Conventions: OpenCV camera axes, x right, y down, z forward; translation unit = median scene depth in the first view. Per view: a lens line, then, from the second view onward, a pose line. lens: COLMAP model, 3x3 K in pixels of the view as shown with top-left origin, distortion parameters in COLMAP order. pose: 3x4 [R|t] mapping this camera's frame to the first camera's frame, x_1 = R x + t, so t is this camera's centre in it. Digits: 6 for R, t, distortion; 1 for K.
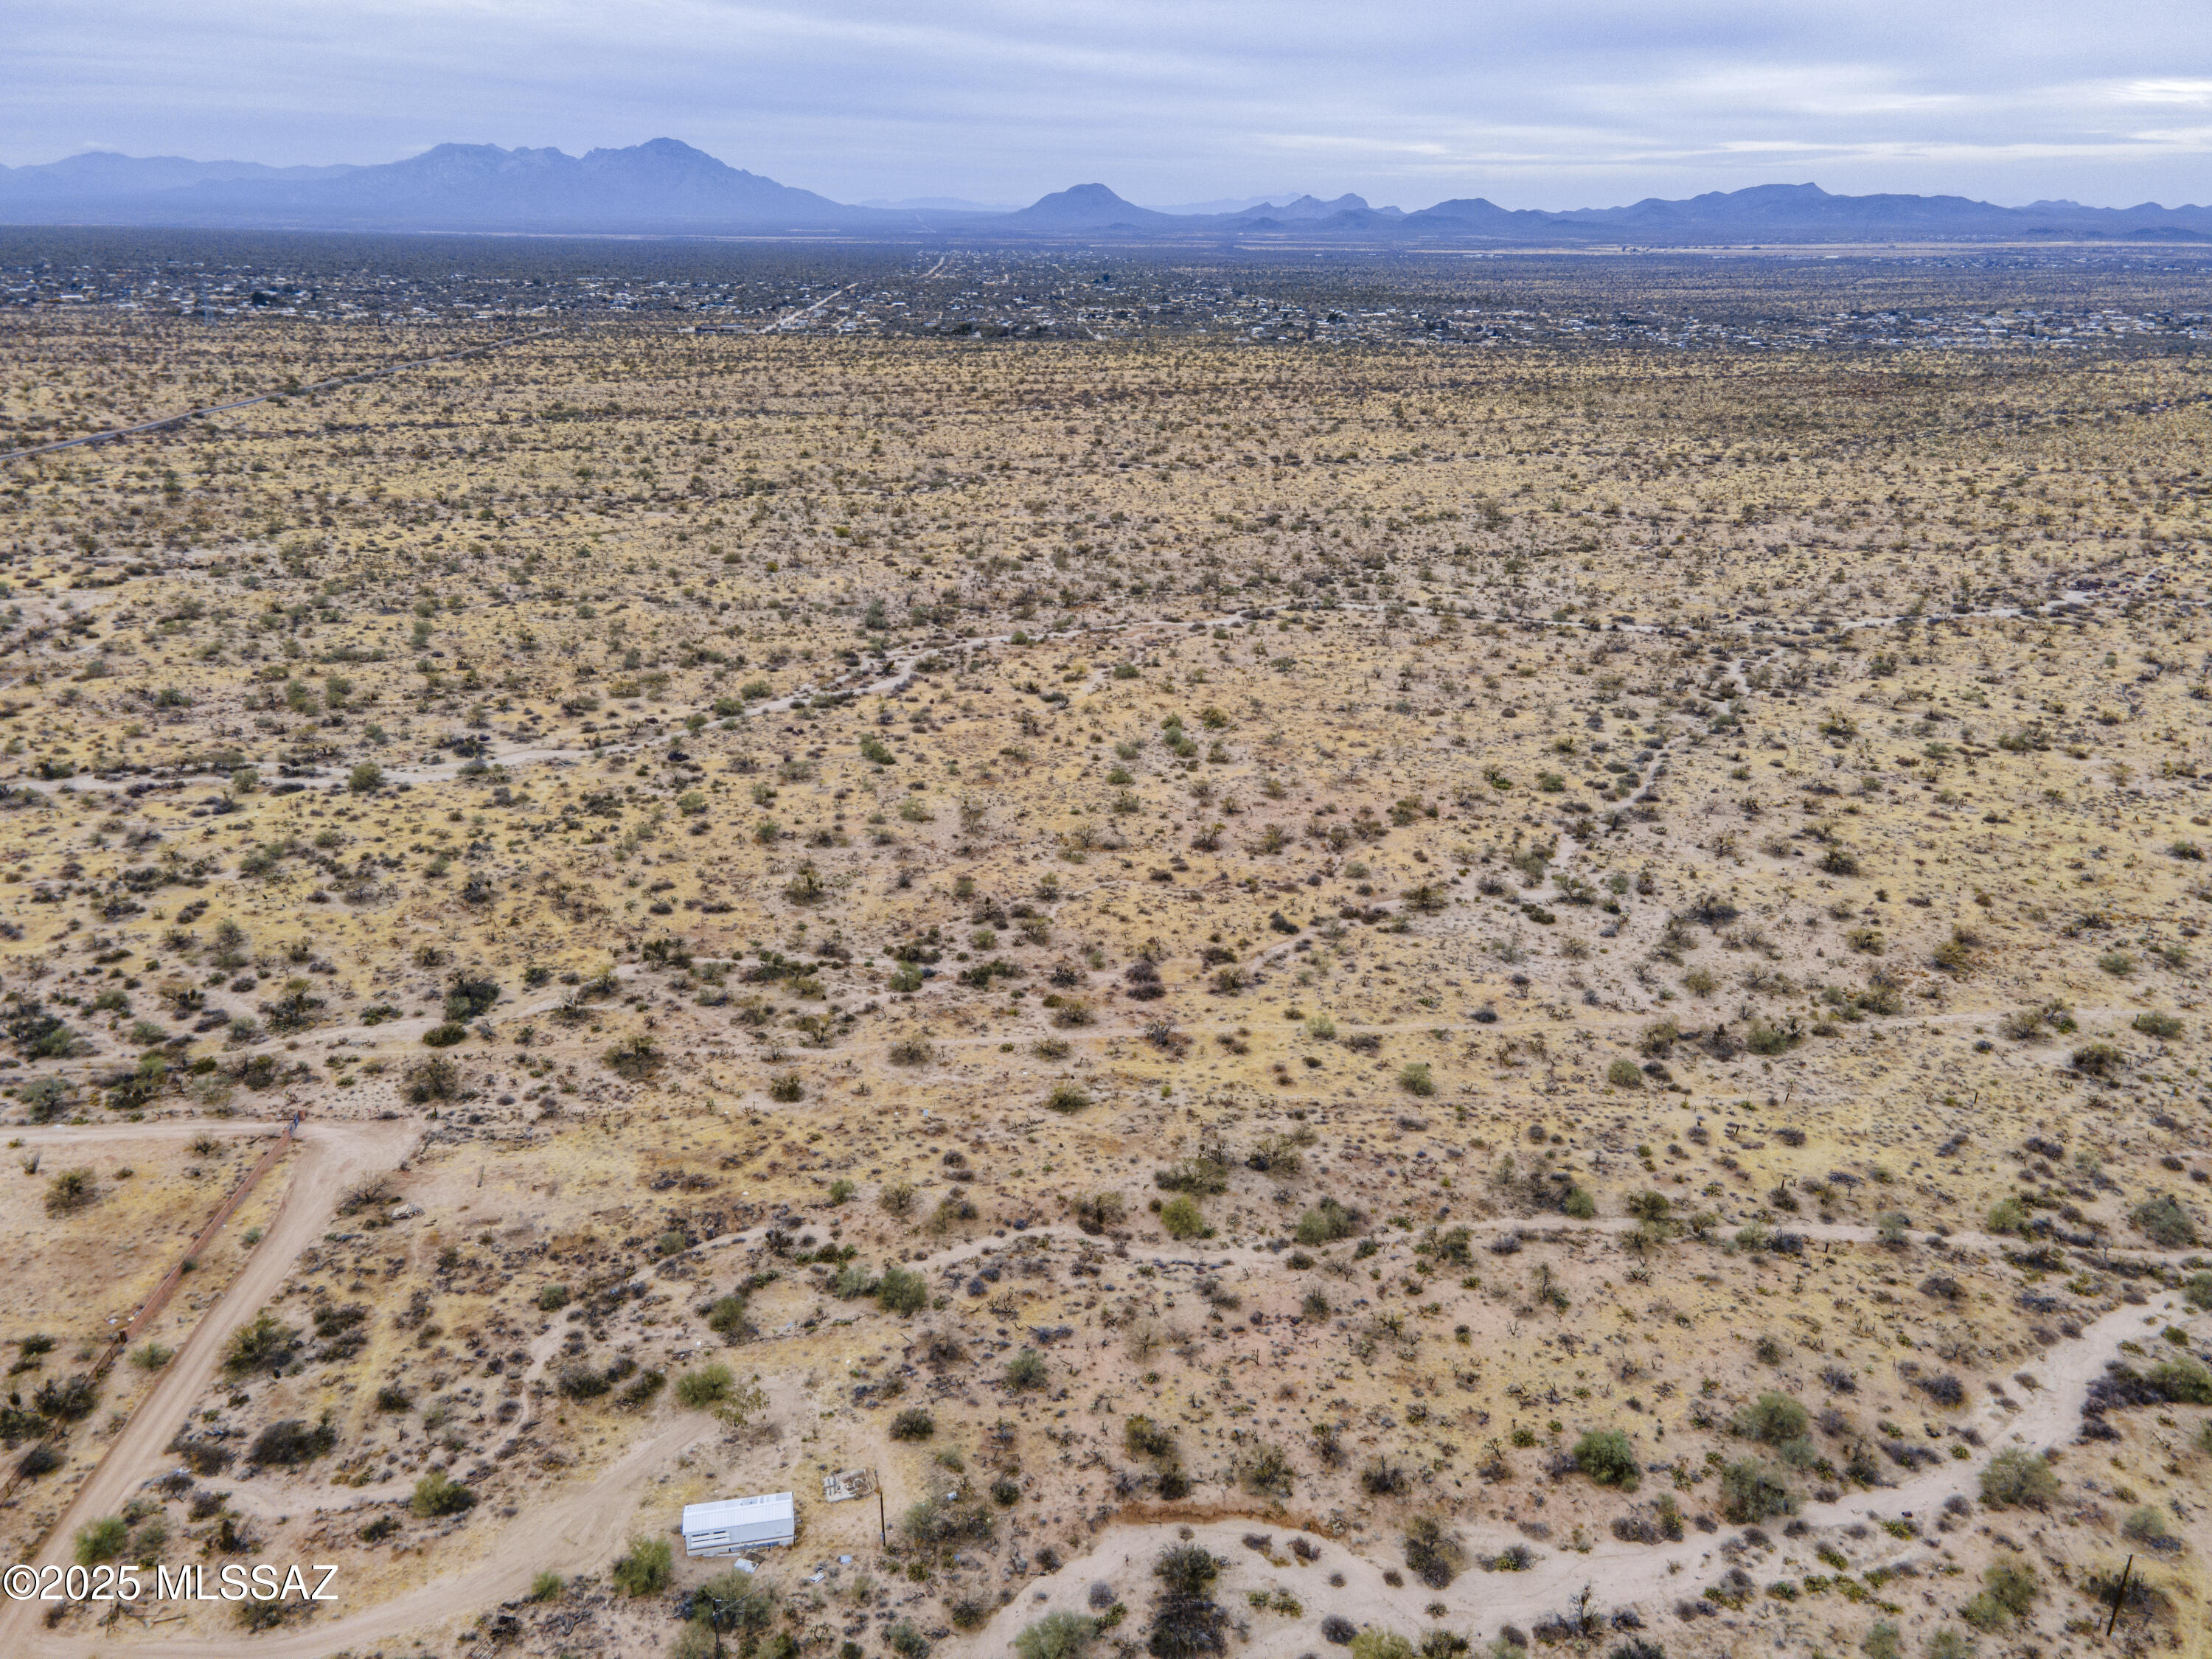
lens RADIAL K [[1615.0, 0, 1094.7], [0, 1615.0, 819.7], [0, 0, 1]] dist [0.011920, 0.050092]
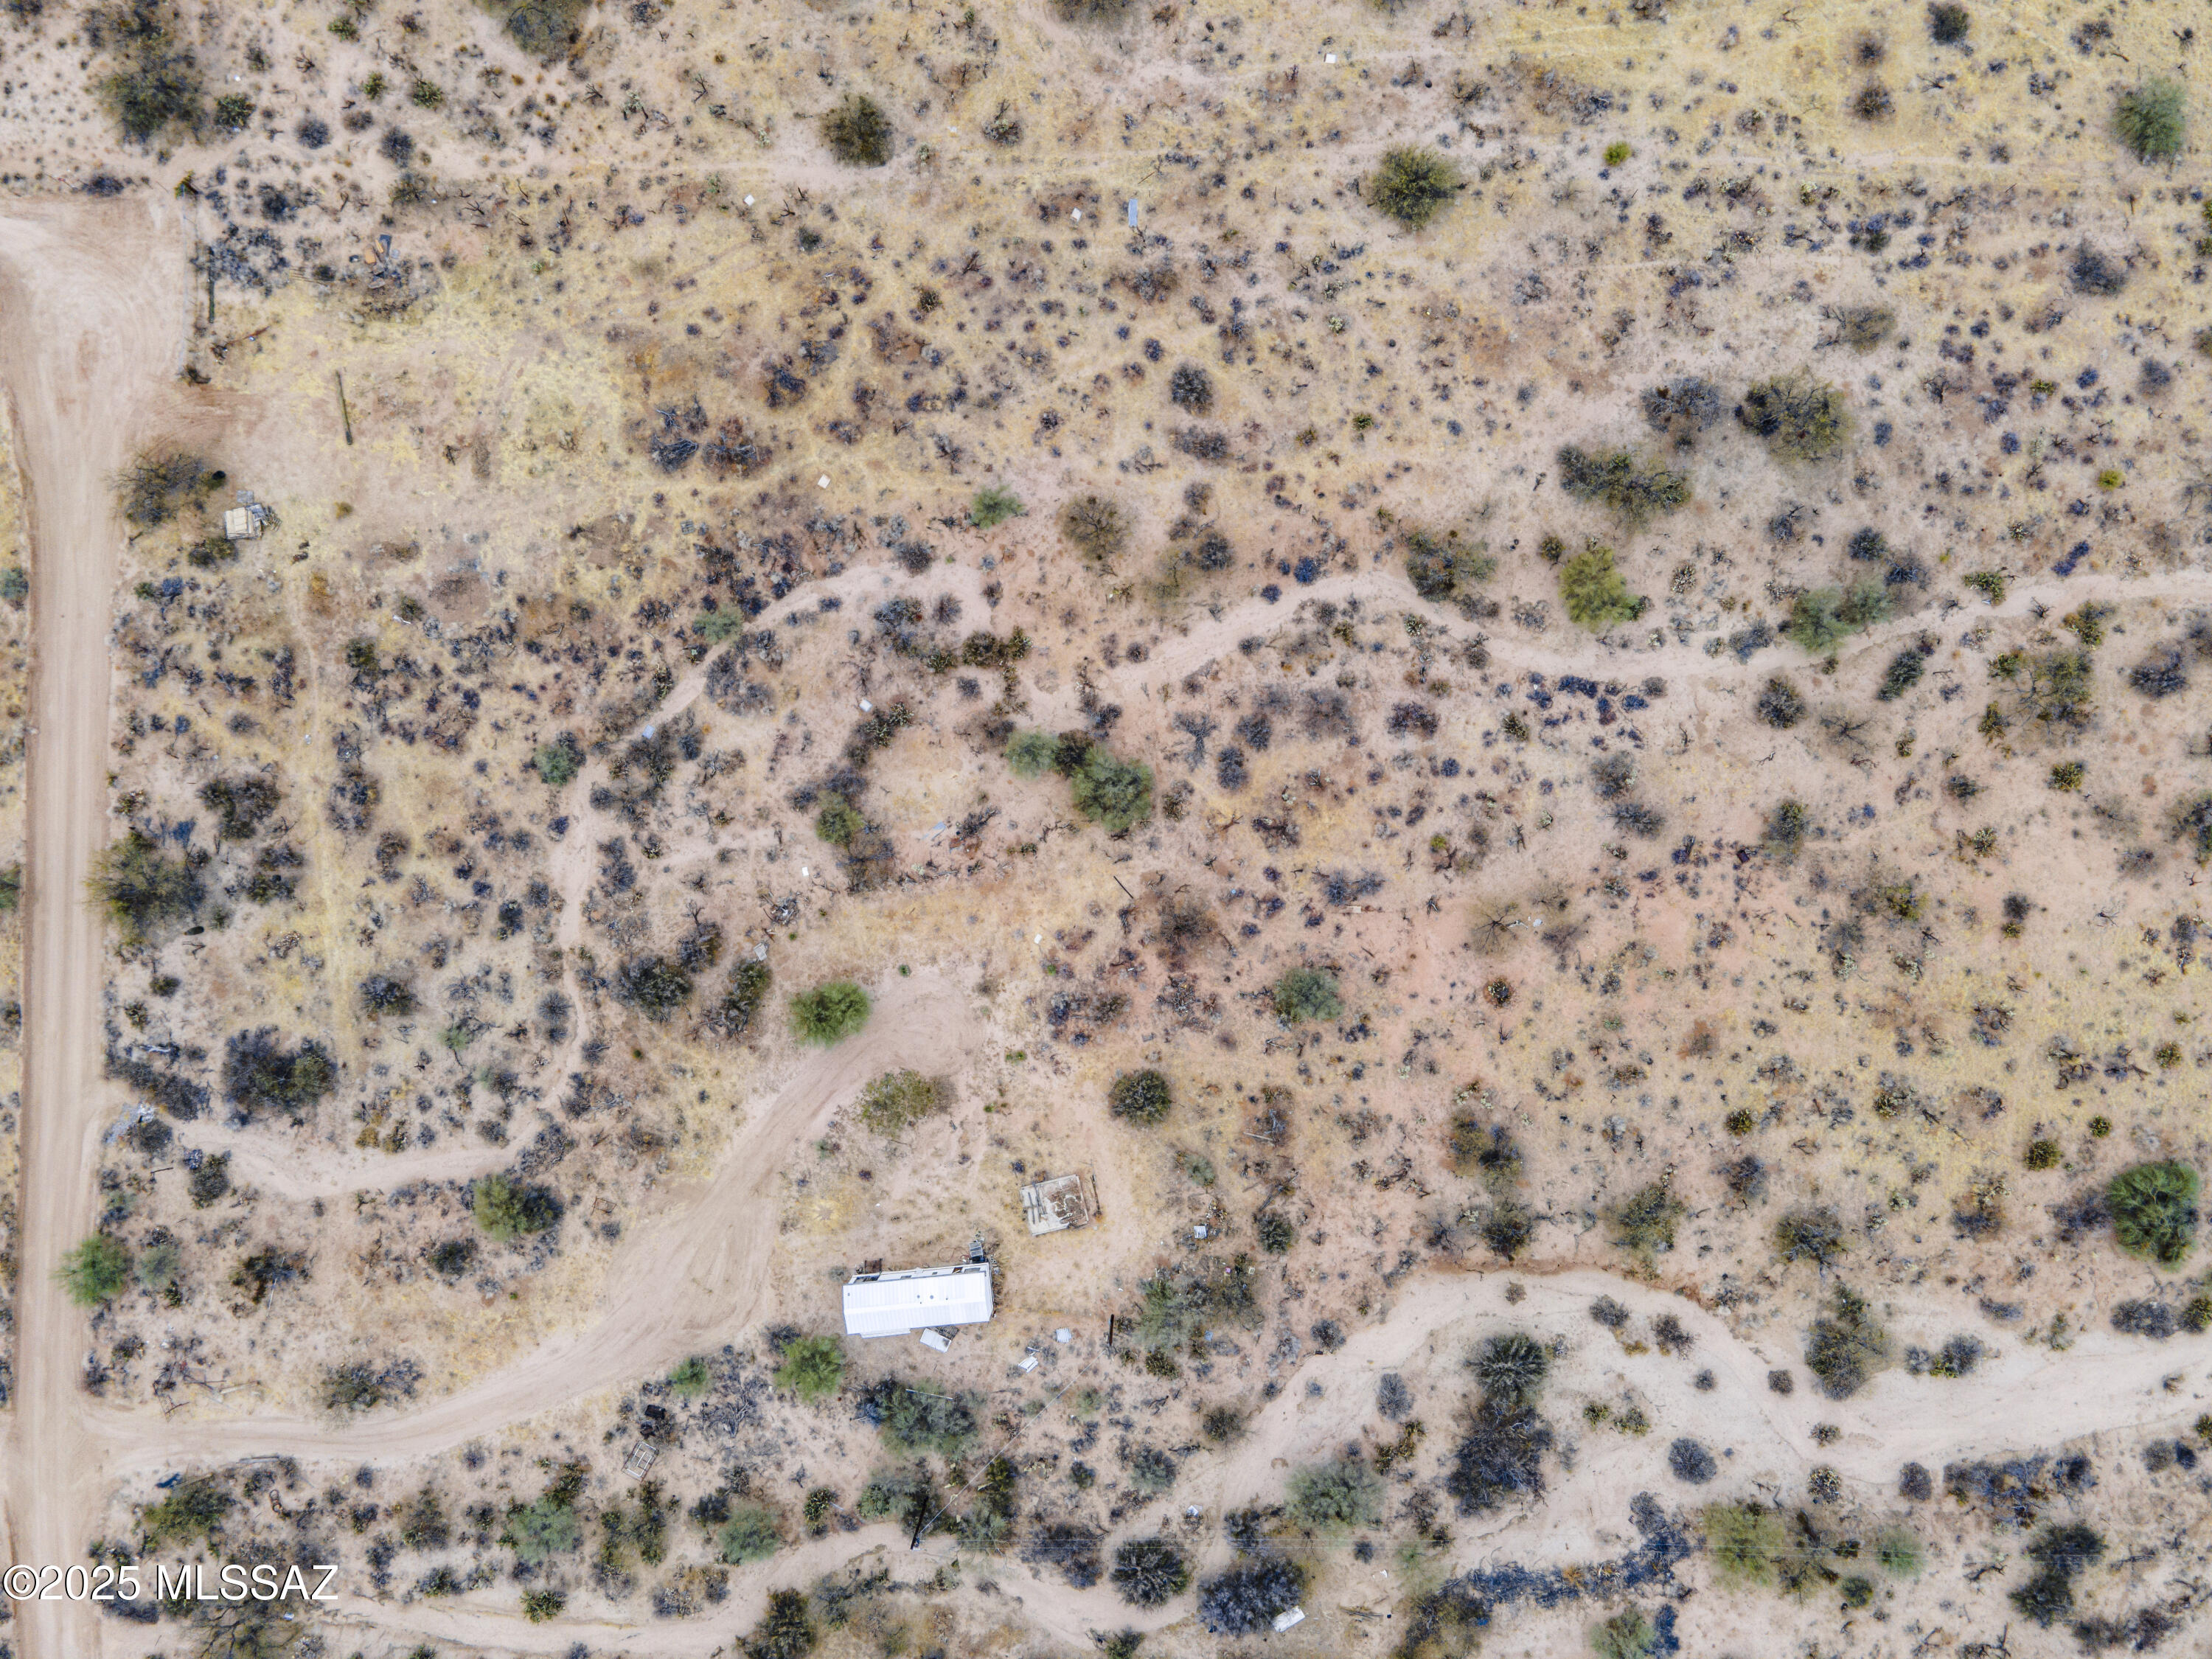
lens RADIAL K [[1615.0, 0, 1094.7], [0, 1615.0, 819.7], [0, 0, 1]] dist [0.011920, 0.050092]
pose [[0.997052, 0.068014, -0.035529, -0.090480], [0.008619, 0.360826, 0.932593, -0.242476], [0.076249, -0.930150, 0.359176, 0.673041]]
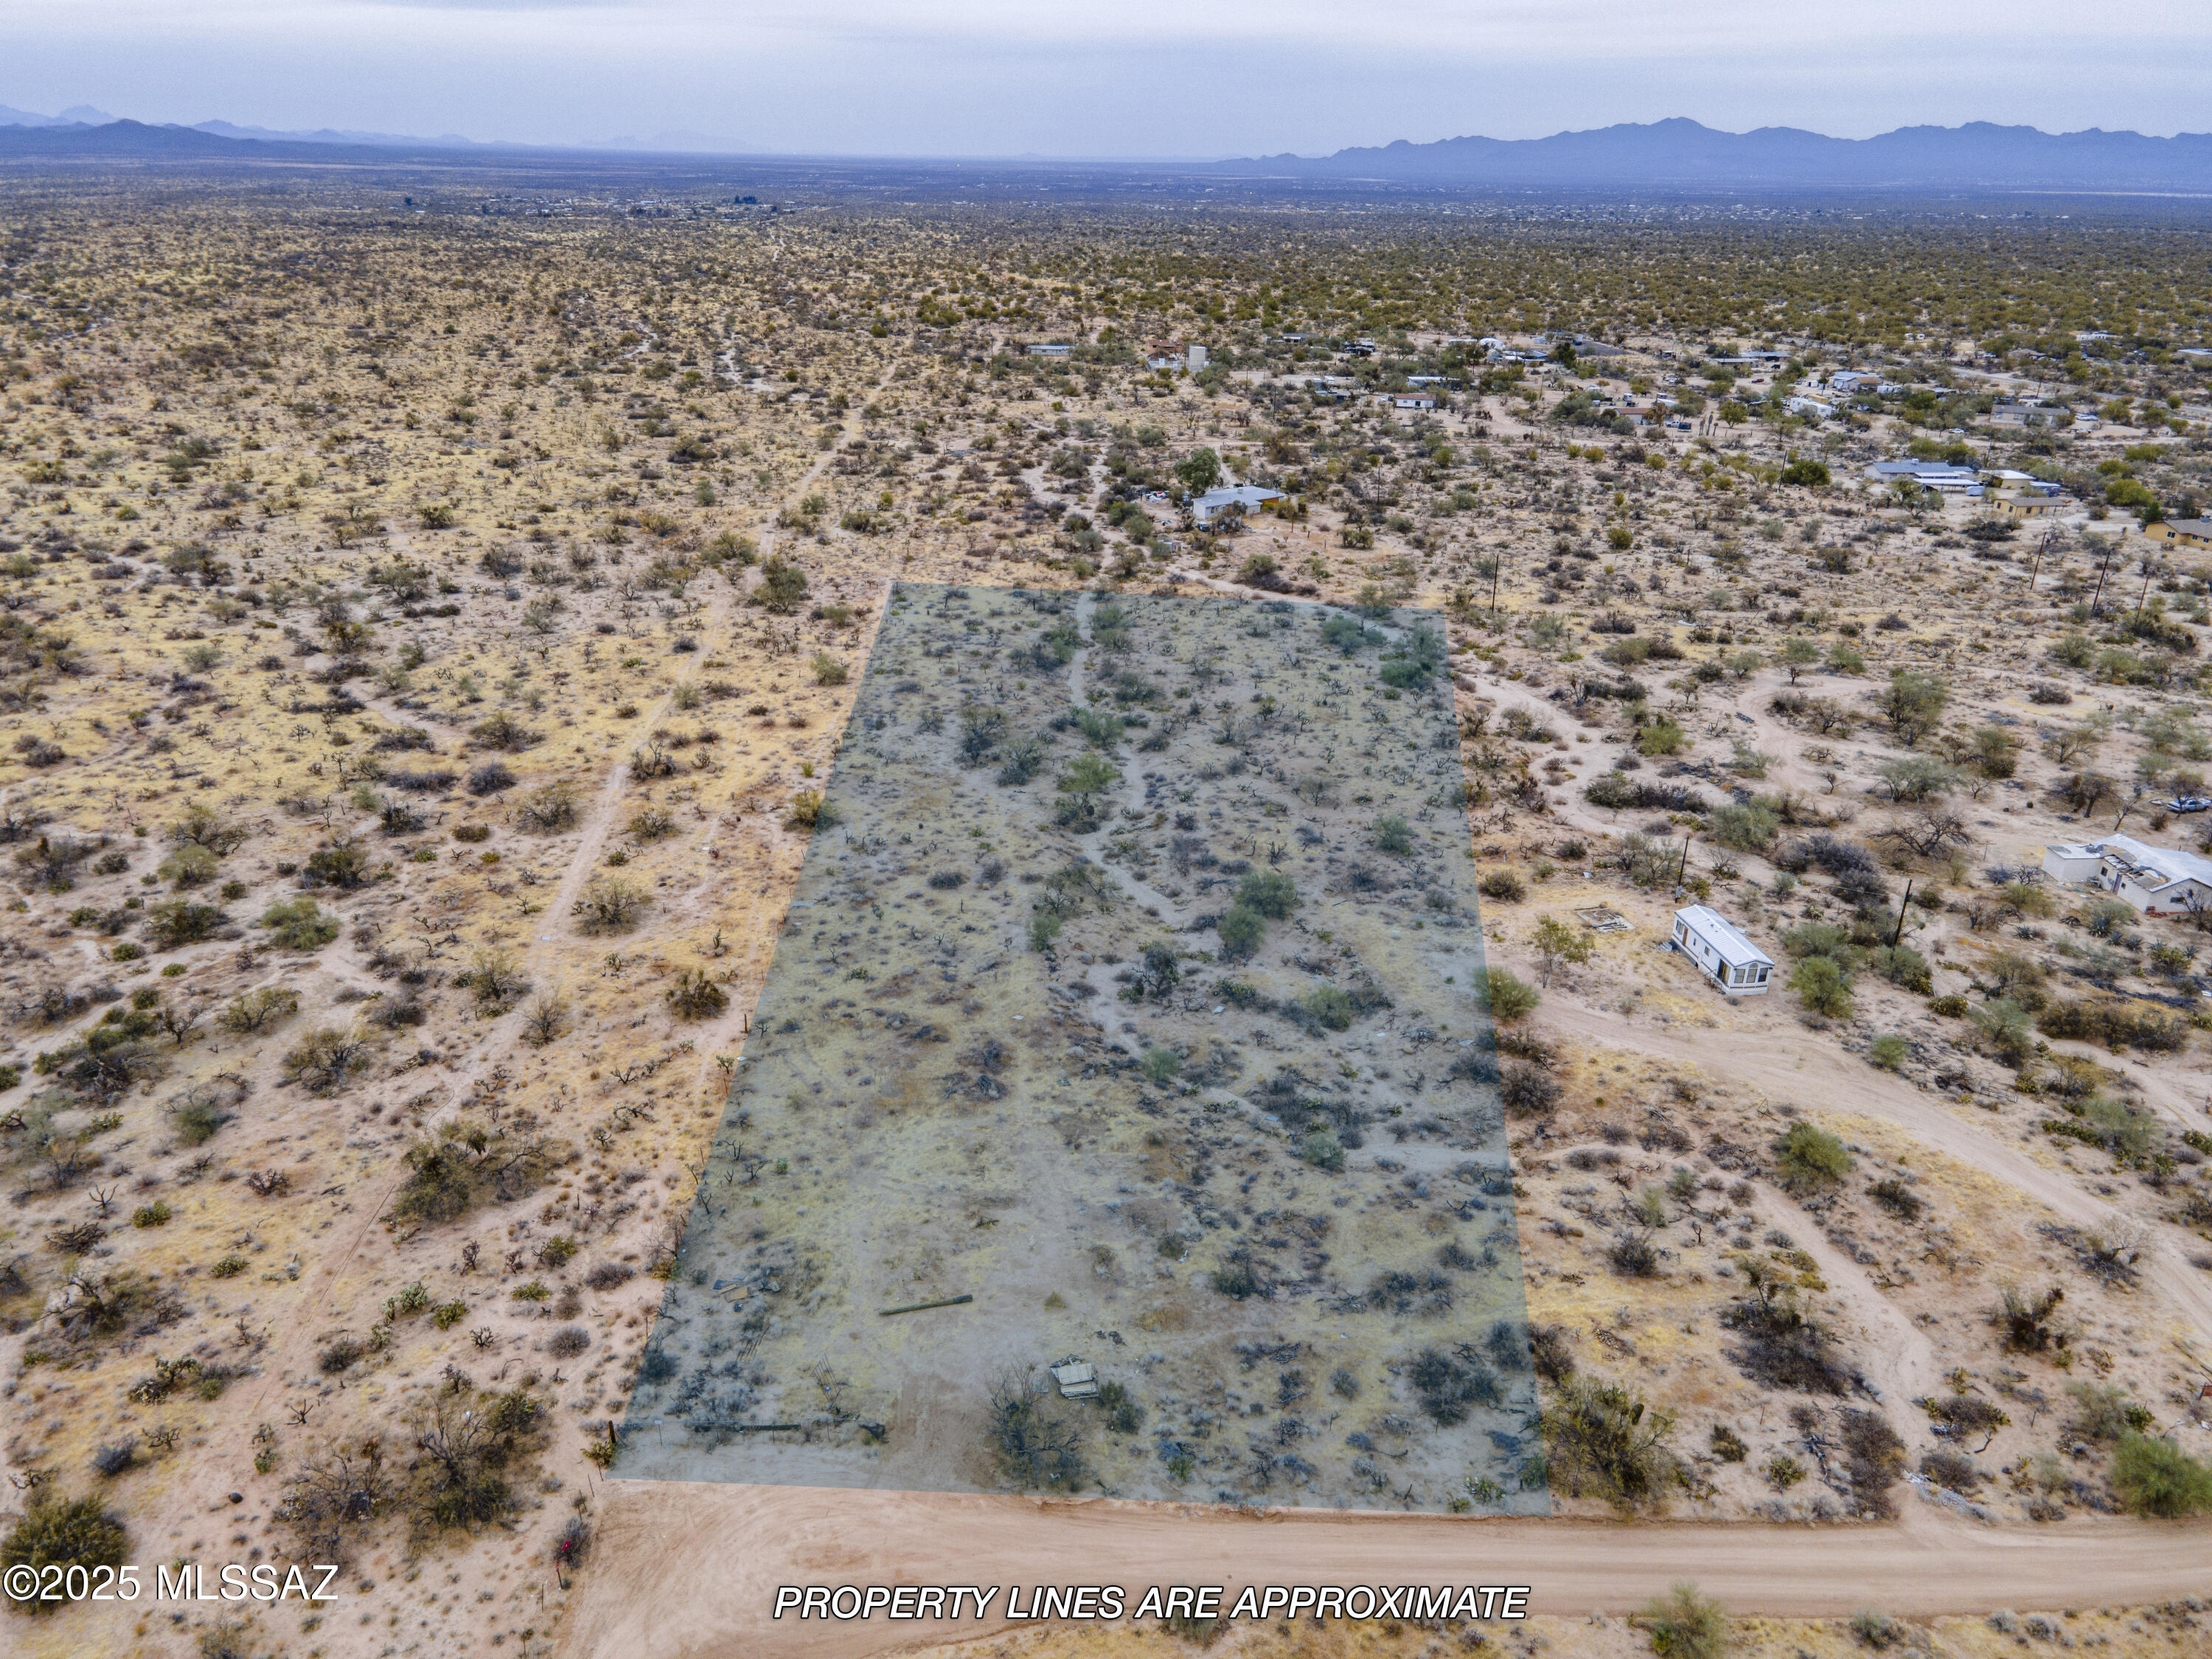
lens RADIAL K [[1607.2, 0, 1097.4], [0, 1607.2, 839.2], [0, 0, 1]] dist [0.005716, 0.070651]
pose [[0.022412, -0.393847, 0.918903, -0.716786], [0.334646, 0.869068, 0.364325, -0.035417], [-0.942077, 0.299342, 0.151277, 0.832893]]
